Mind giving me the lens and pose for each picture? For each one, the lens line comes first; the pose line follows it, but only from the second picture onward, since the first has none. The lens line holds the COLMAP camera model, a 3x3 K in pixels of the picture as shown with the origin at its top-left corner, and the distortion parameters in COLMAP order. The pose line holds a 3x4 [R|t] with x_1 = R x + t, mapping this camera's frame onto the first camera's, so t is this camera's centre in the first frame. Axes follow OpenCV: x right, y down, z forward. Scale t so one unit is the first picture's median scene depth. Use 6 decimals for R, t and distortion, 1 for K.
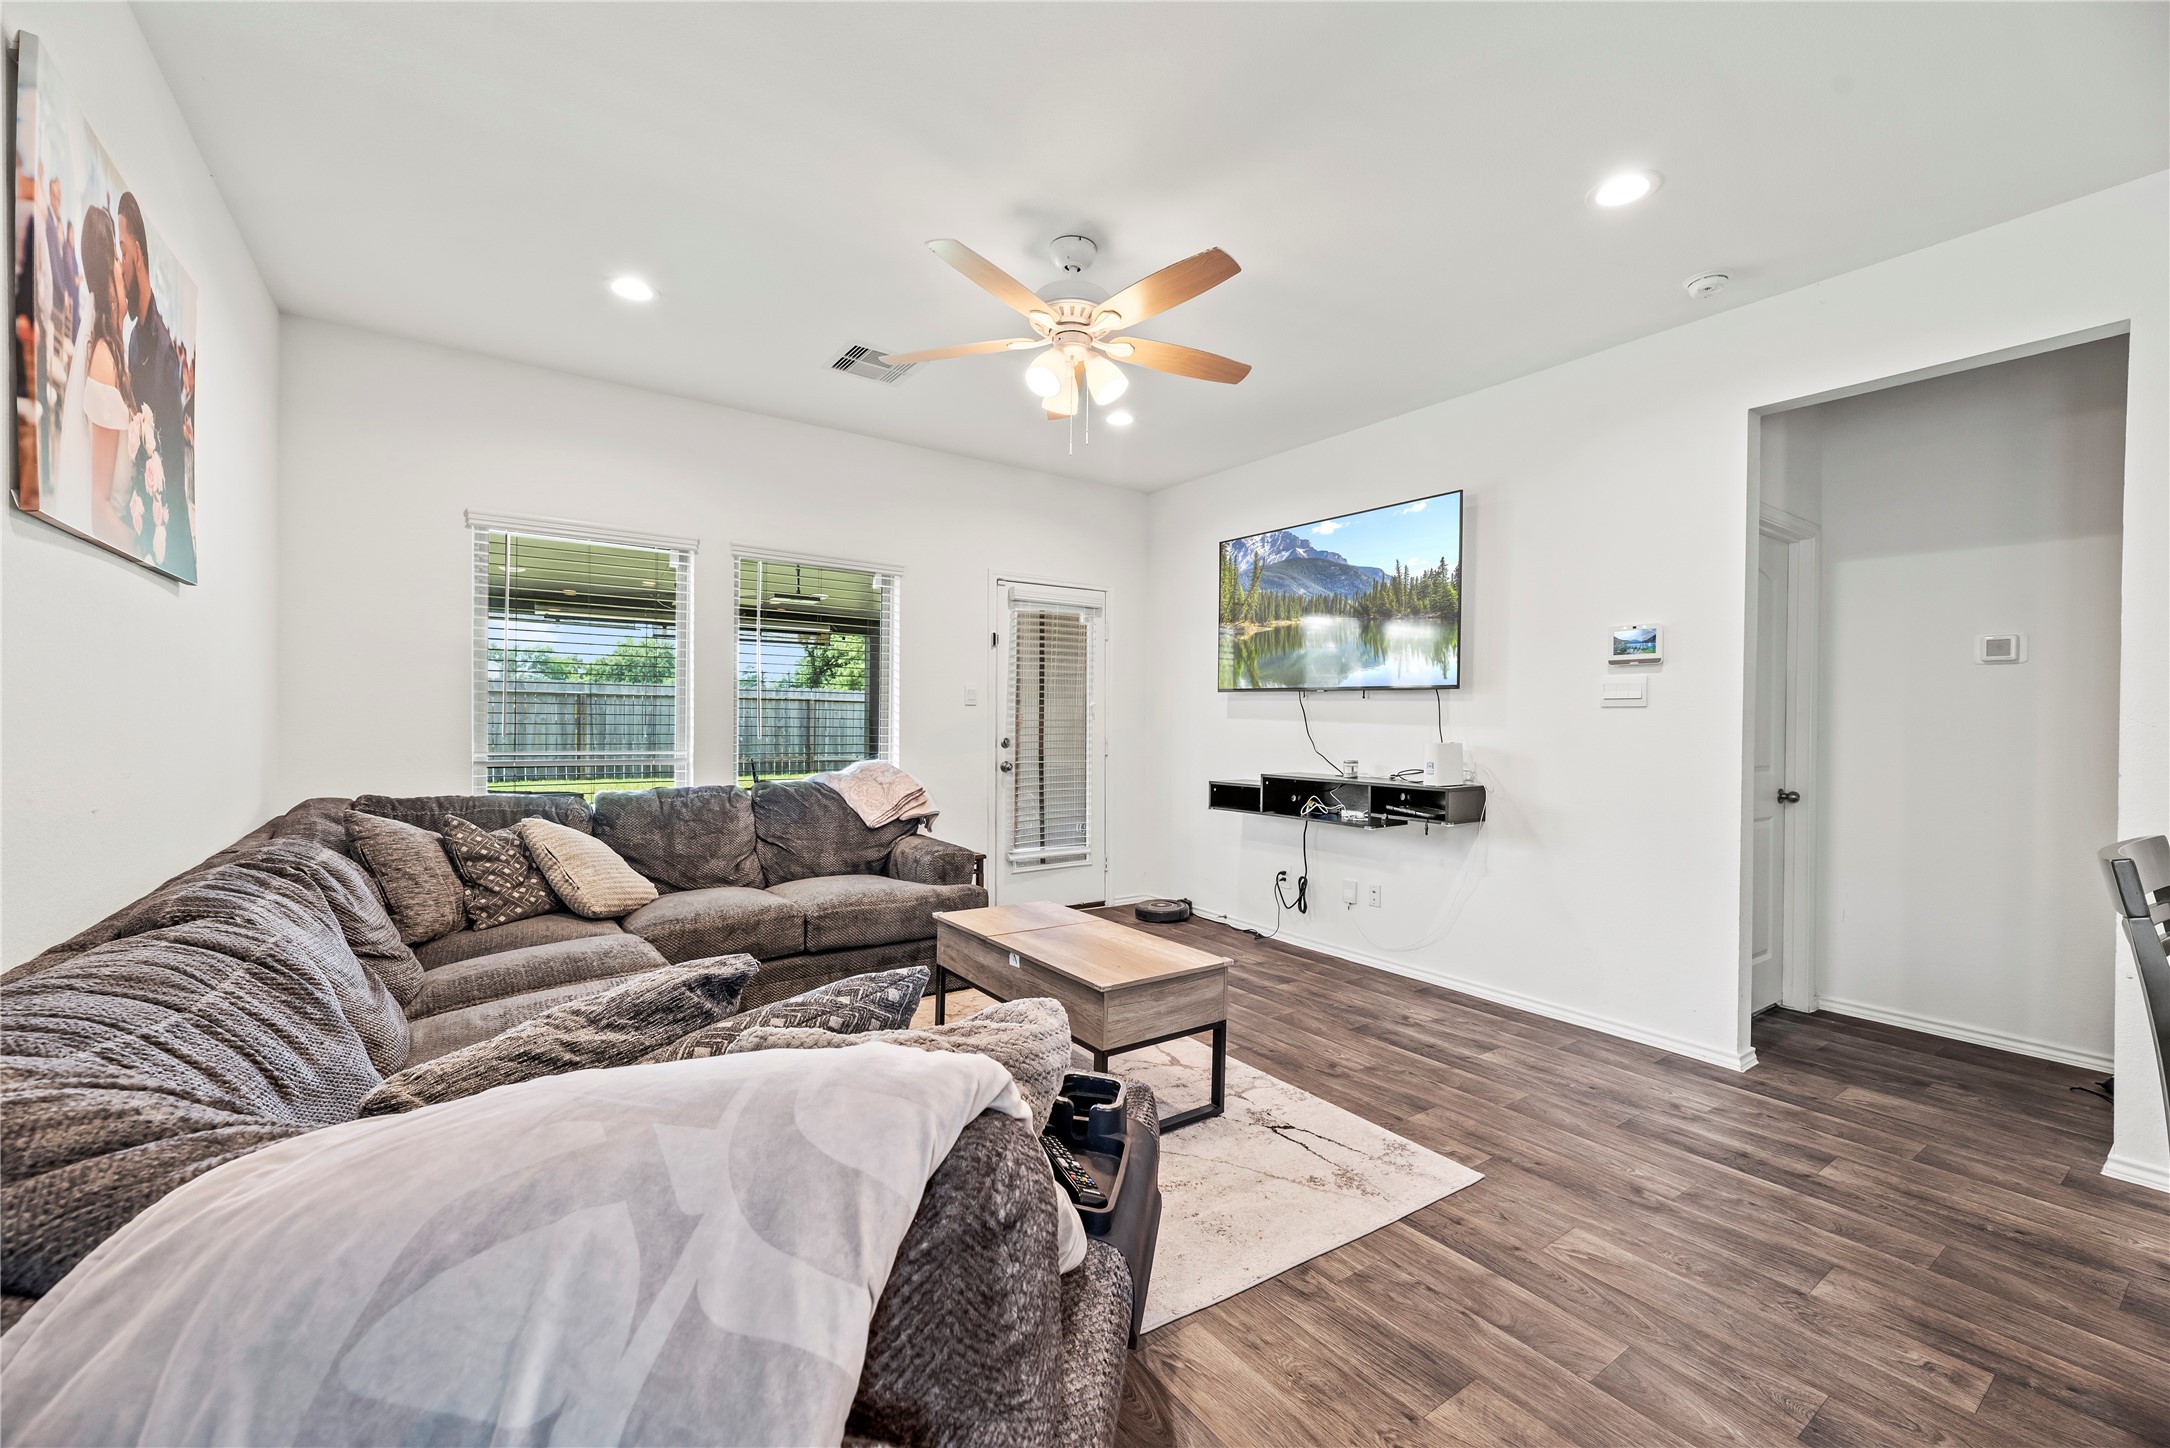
lens RADIAL K [[890.6, 0, 1085.0], [0, 890.6, 724.0], [0, 0, 1]] dist [-0.000005, -0.000119]
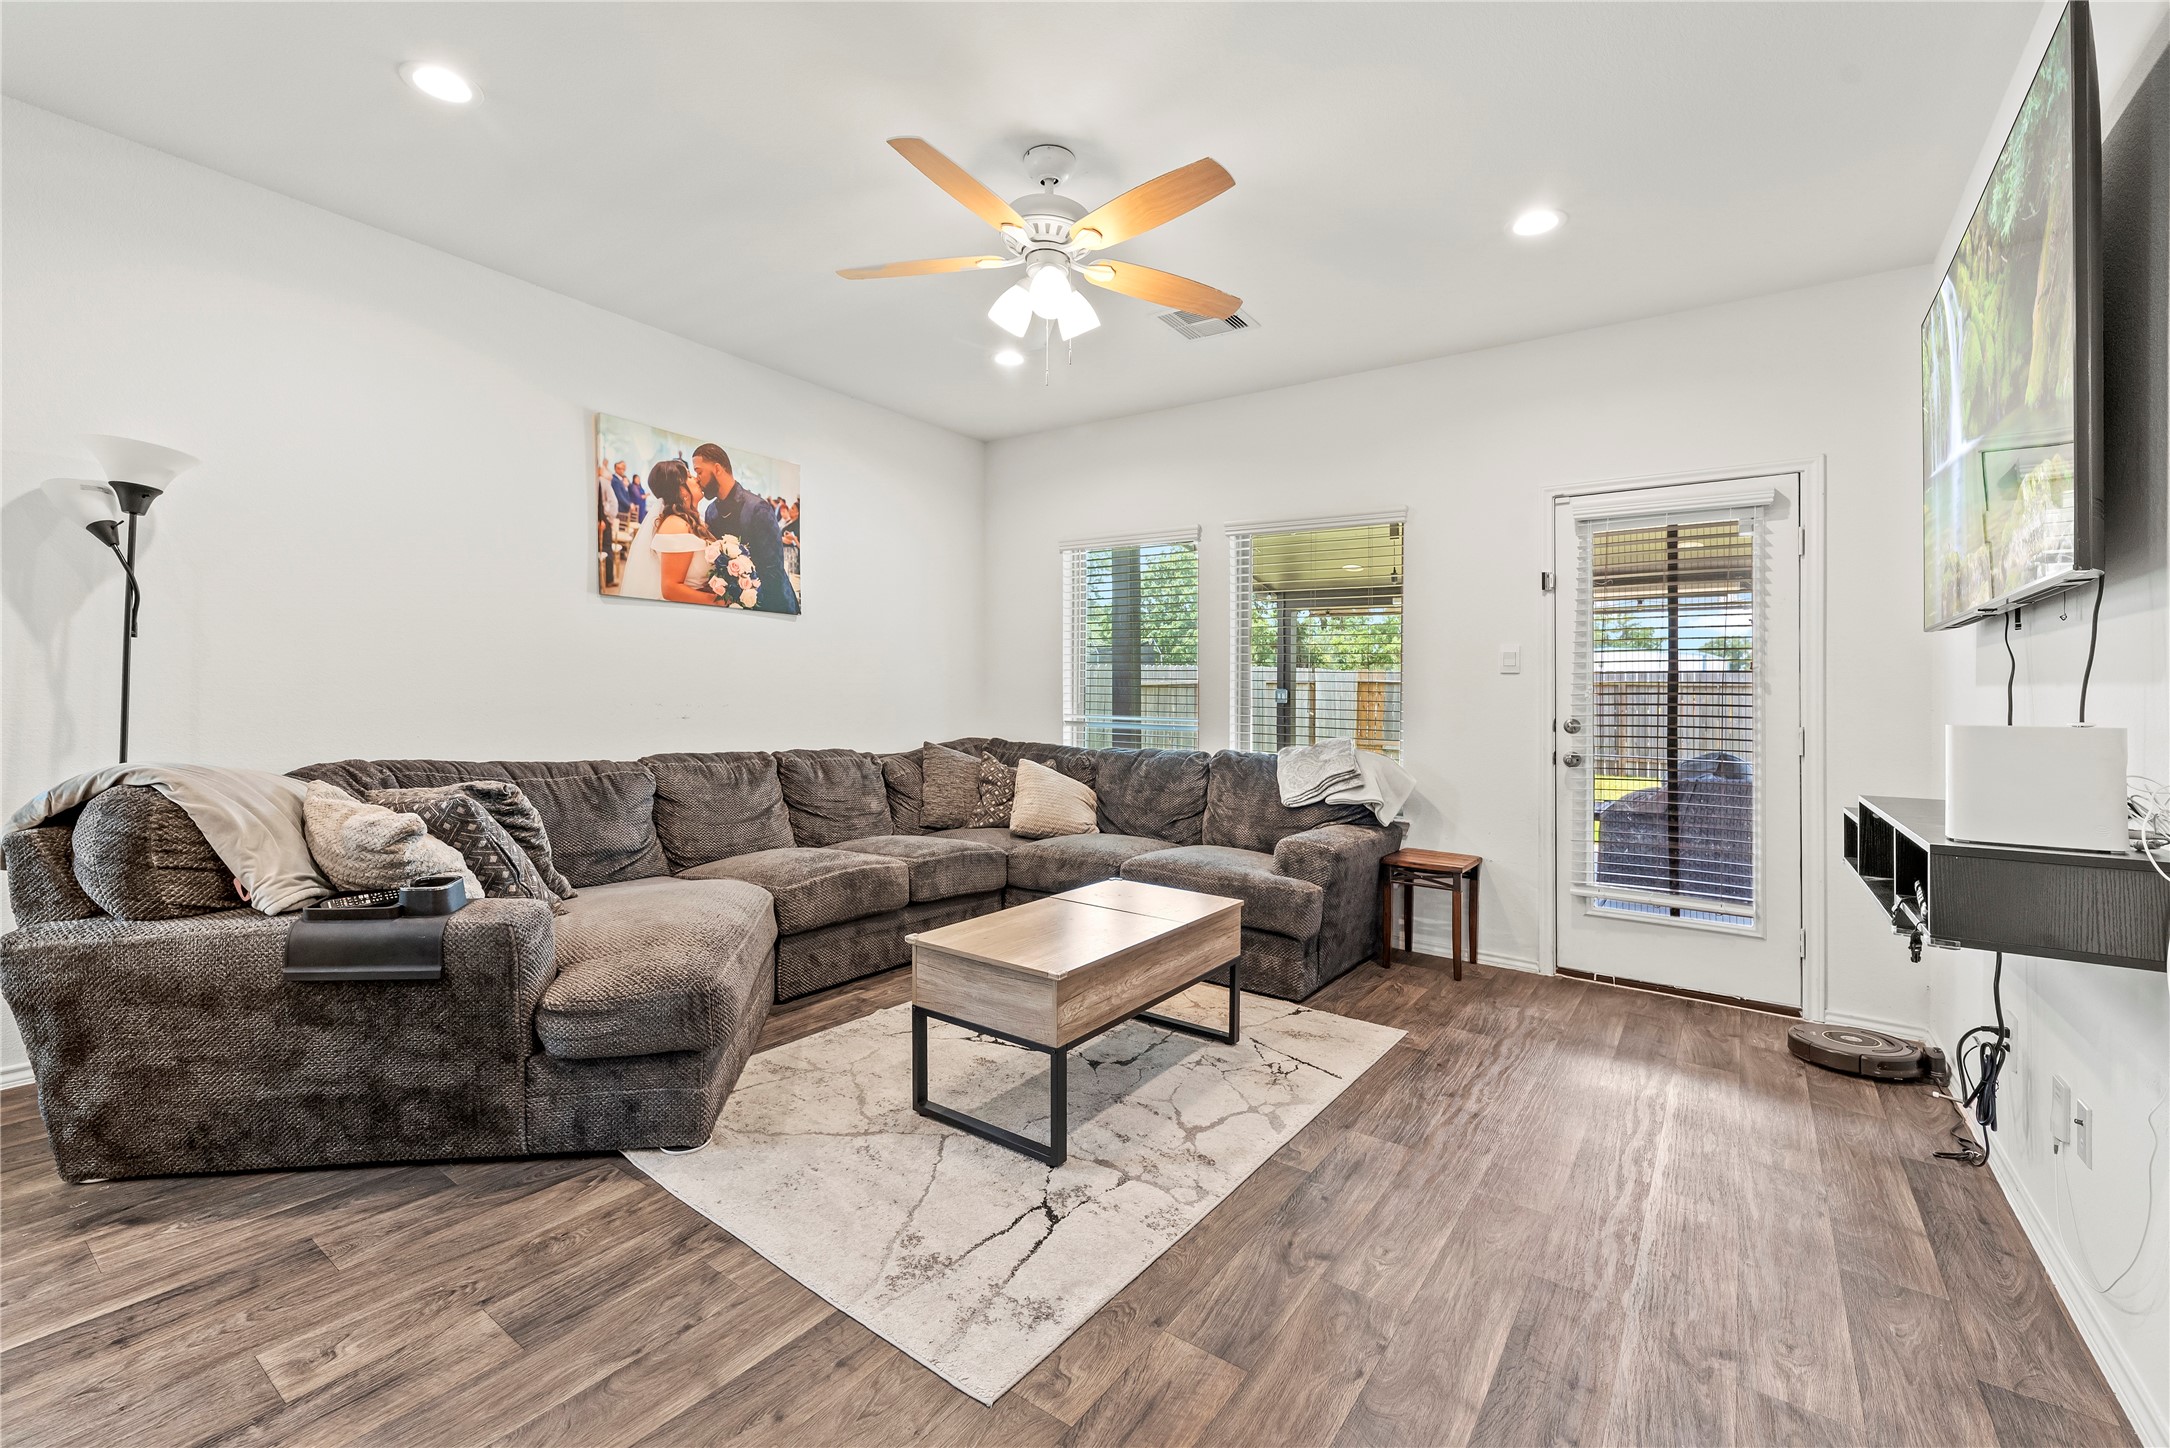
lens RADIAL K [[899.7, 0, 1017.5], [0, 899.7, 702.4], [0, 0, 1]] dist [-0.001027, -0.000128]
pose [[0.306864, 0.001307, -0.951752, 0.896641], [-0.023884, 0.999695, -0.006328, 0.034451], [0.951454, 0.024674, 0.306802, 0.716122]]
